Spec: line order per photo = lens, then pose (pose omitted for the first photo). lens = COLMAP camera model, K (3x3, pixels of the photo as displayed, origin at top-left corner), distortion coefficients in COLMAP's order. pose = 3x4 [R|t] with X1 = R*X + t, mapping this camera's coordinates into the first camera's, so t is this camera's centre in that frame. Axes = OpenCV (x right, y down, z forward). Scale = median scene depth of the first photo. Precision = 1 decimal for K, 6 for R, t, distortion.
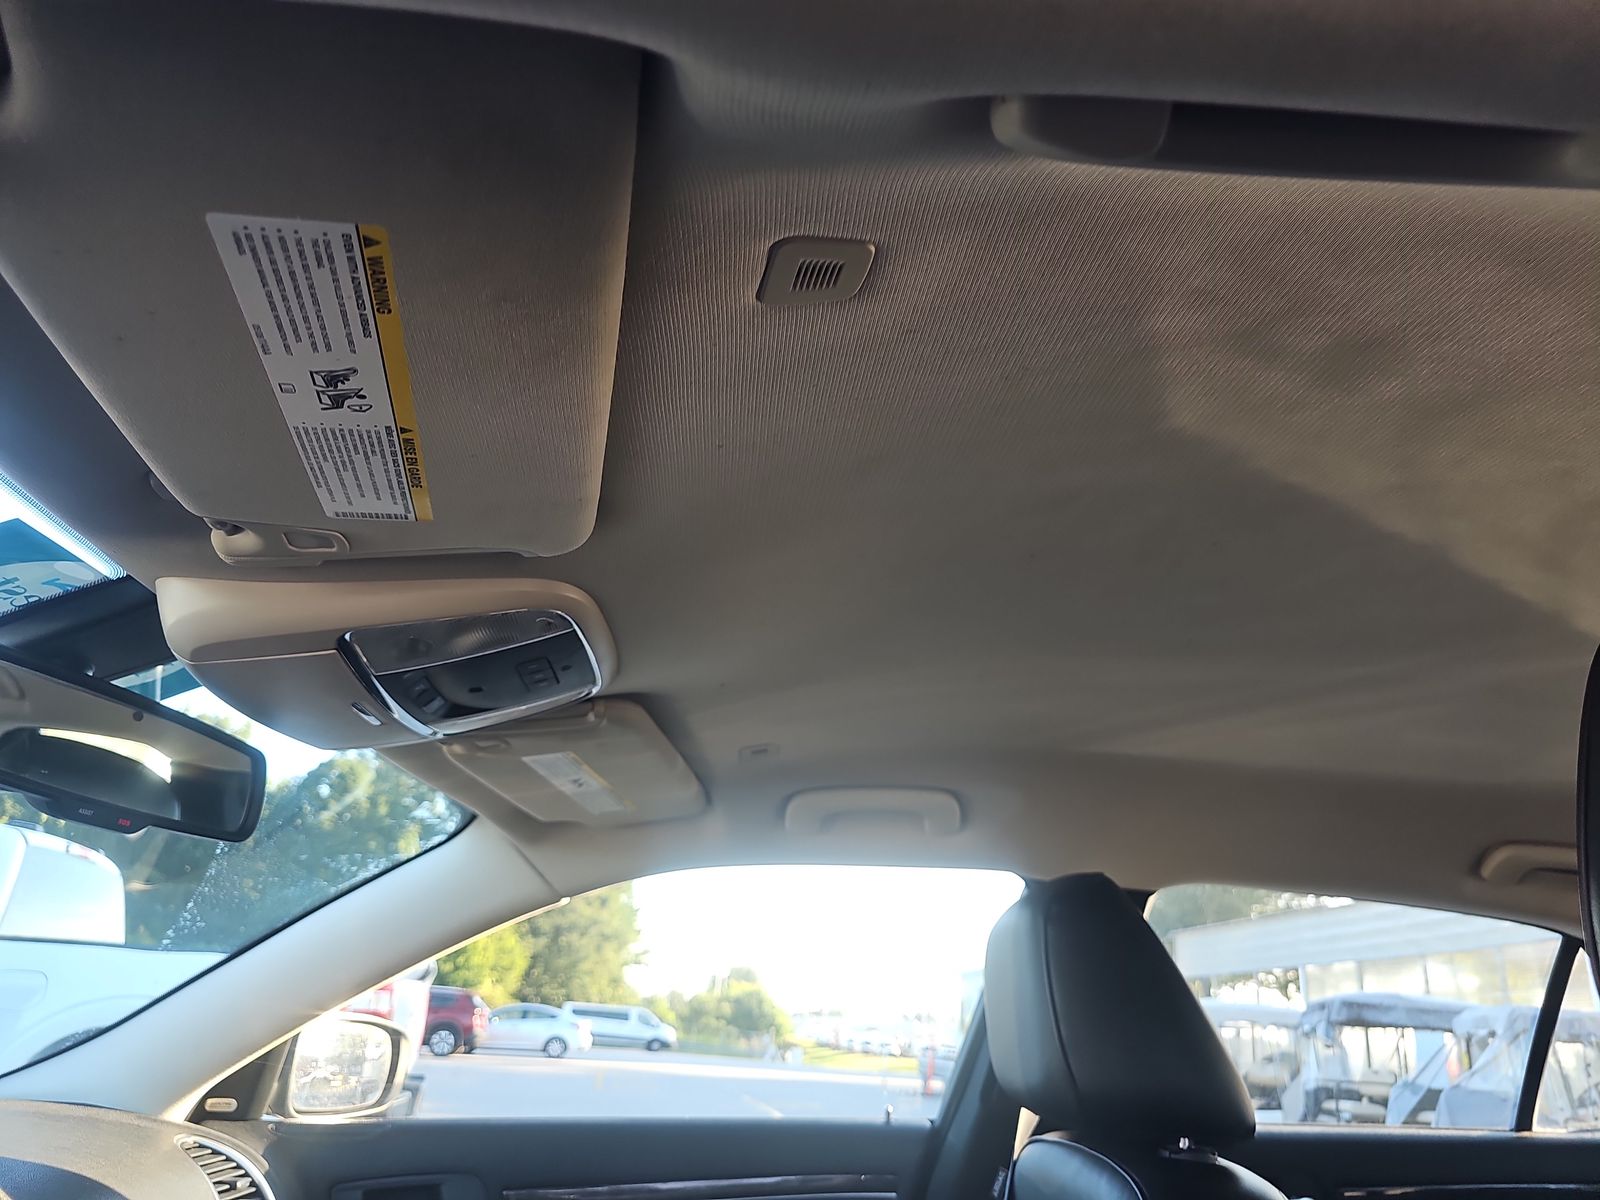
lens RADIAL K [[1062.3, 0, 787.5], [0, 1062.3, 597.6], [0, 0, 1]] dist [-0.004936, -0.021165]
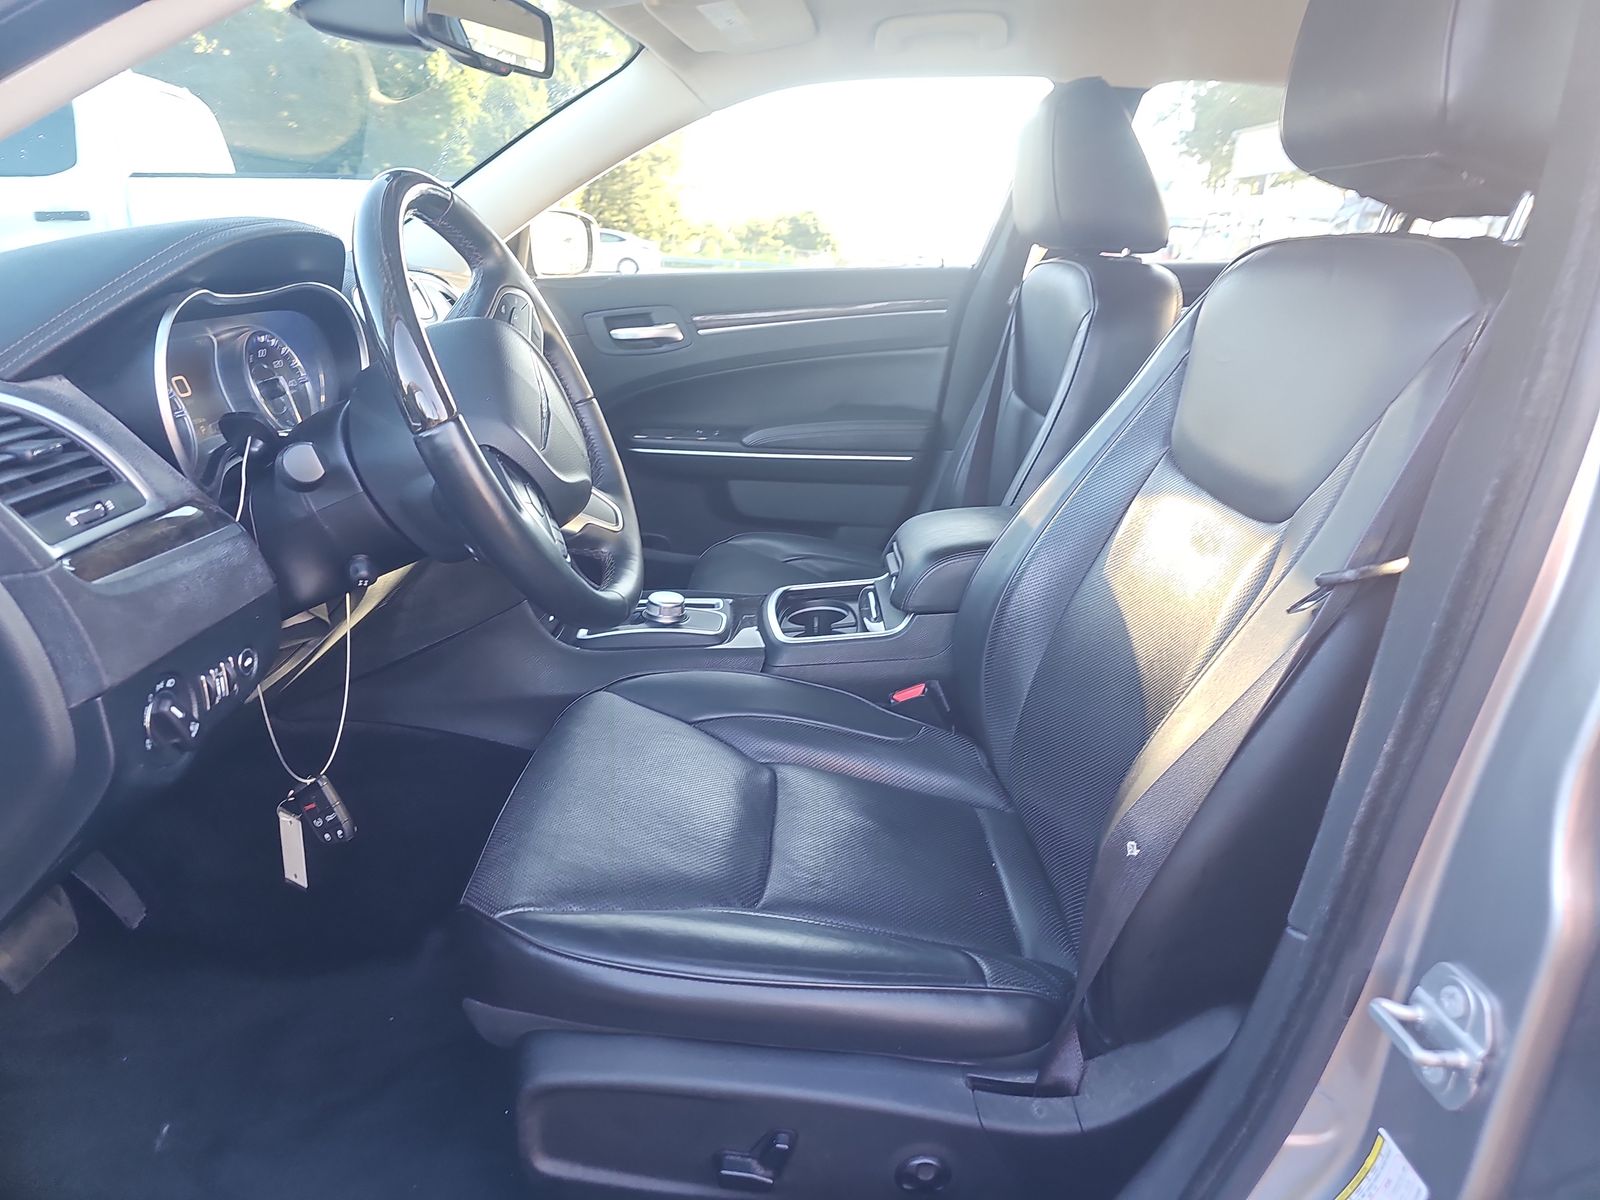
lens RADIAL K [[1062.3, 0, 787.5], [0, 1062.3, 597.6], [0, 0, 1]] dist [-0.004936, -0.021165]
pose [[0.998204, -0.014149, -0.058211, -0.042590], [0.048517, 0.760929, 0.647019, -0.122880], [0.035140, -0.648681, 0.760249, -0.459588]]
